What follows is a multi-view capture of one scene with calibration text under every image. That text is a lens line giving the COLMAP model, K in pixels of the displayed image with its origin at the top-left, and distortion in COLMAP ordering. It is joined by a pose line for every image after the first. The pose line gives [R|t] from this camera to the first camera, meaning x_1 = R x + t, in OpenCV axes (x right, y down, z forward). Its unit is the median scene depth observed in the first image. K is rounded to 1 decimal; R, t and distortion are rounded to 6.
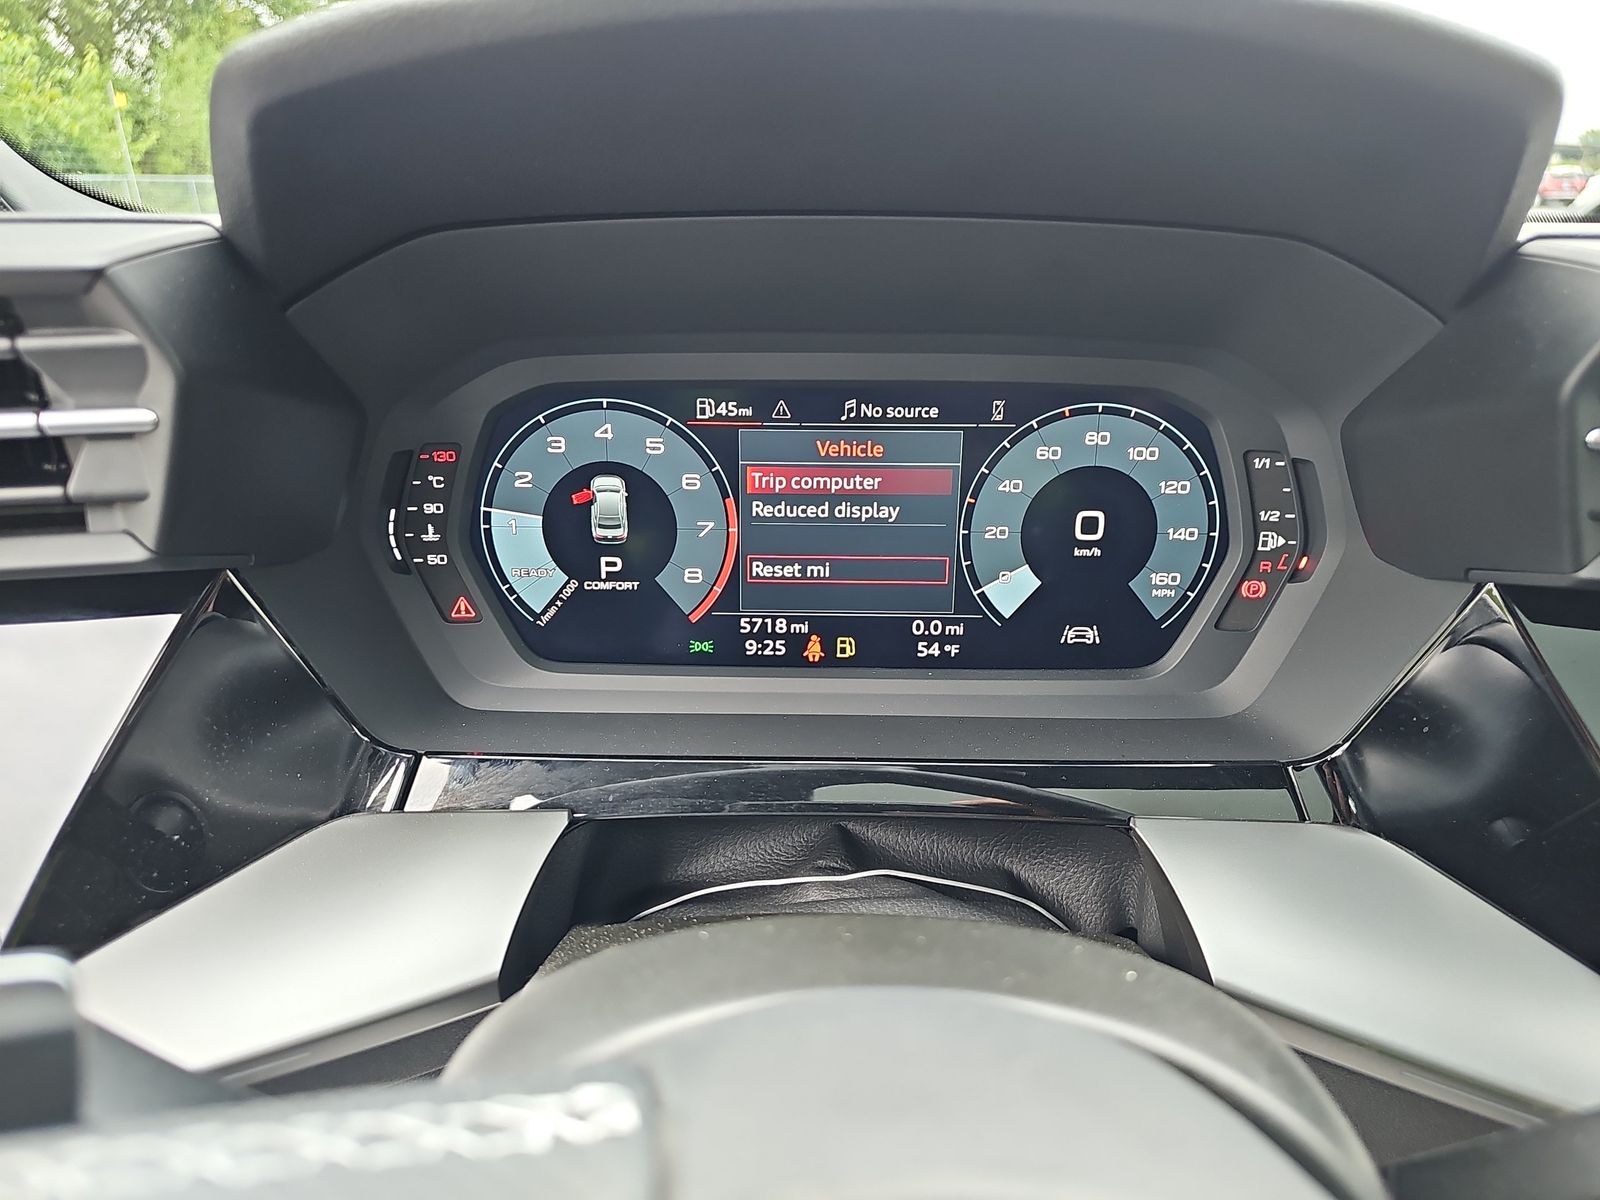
lens RADIAL K [[1095.0, 0, 798.1], [0, 1095.0, 593.3], [0, 0, 1]] dist [0.042913, -0.007023]
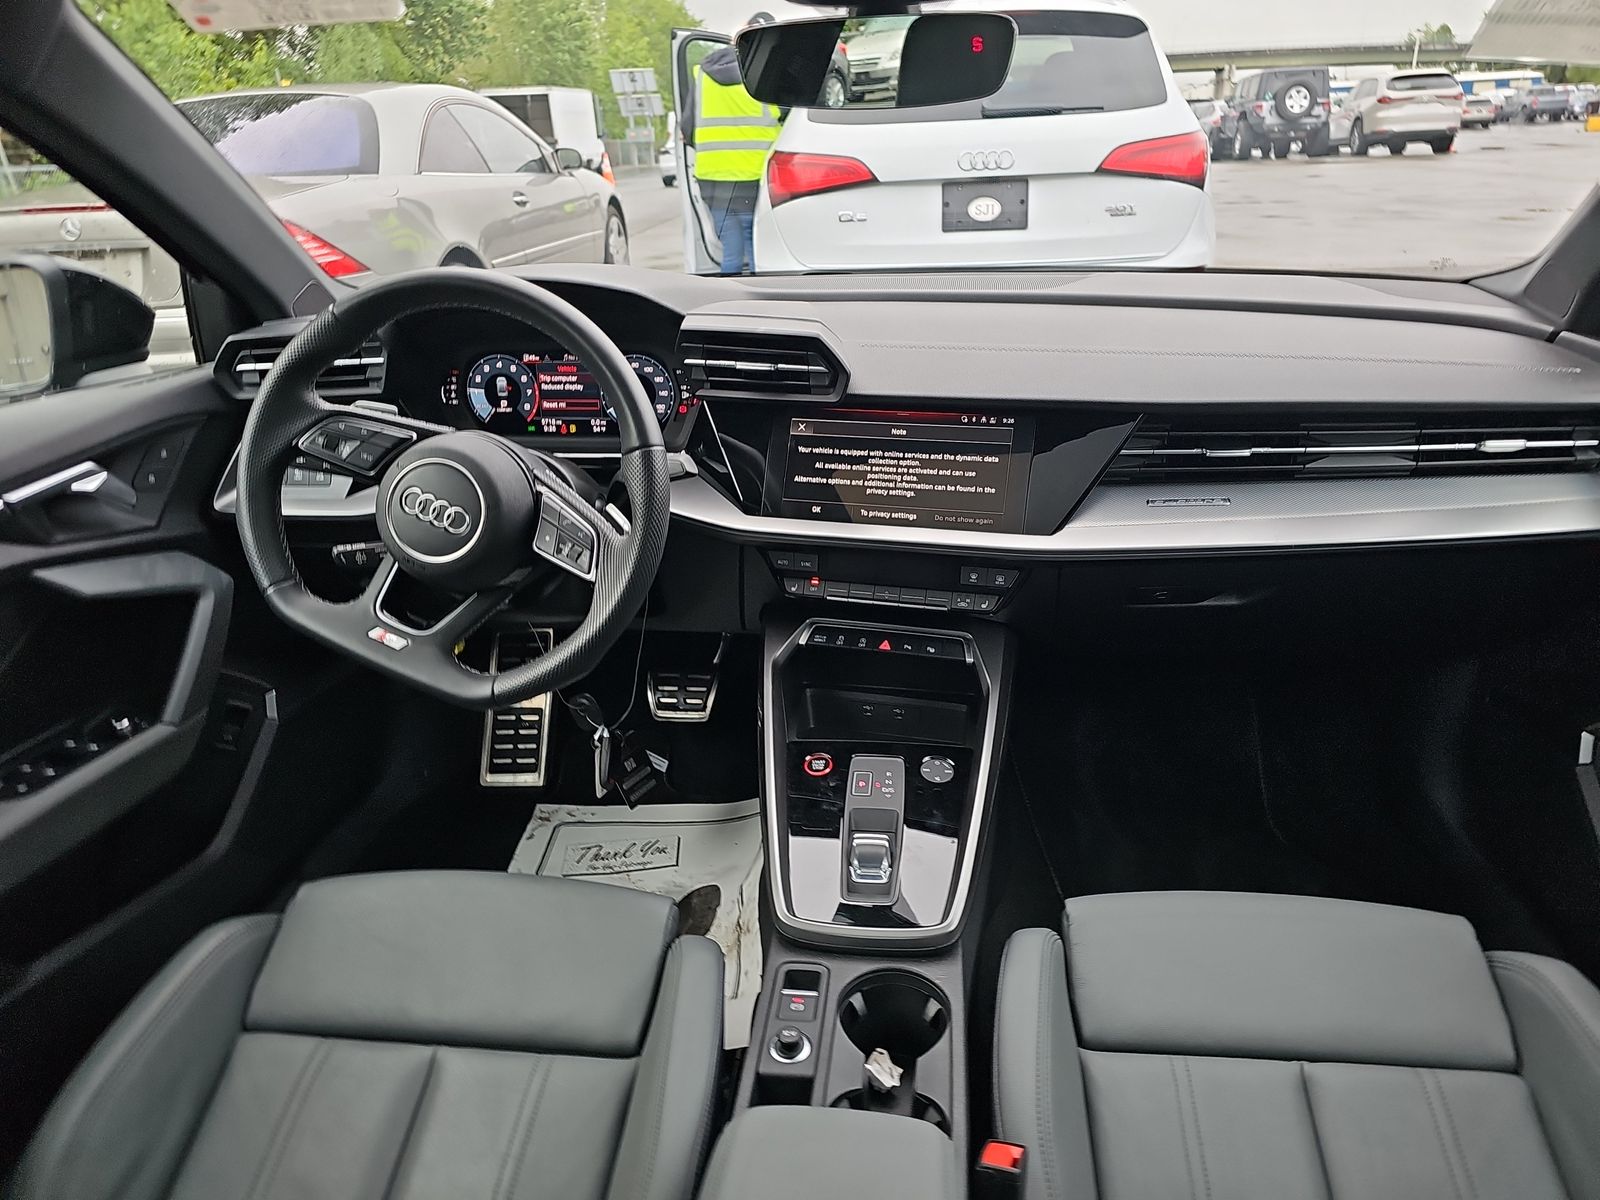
lens RADIAL K [[1095.0, 0, 812.6], [0, 1095.0, 615.5], [0, 0, 1]] dist [0.042913, -0.007023]
pose [[0.994131, 0.010548, -0.107667, 1.200879], [-0.004621, 0.998468, 0.055147, 0.453701], [0.108084, -0.054326, 0.992656, -2.425426]]
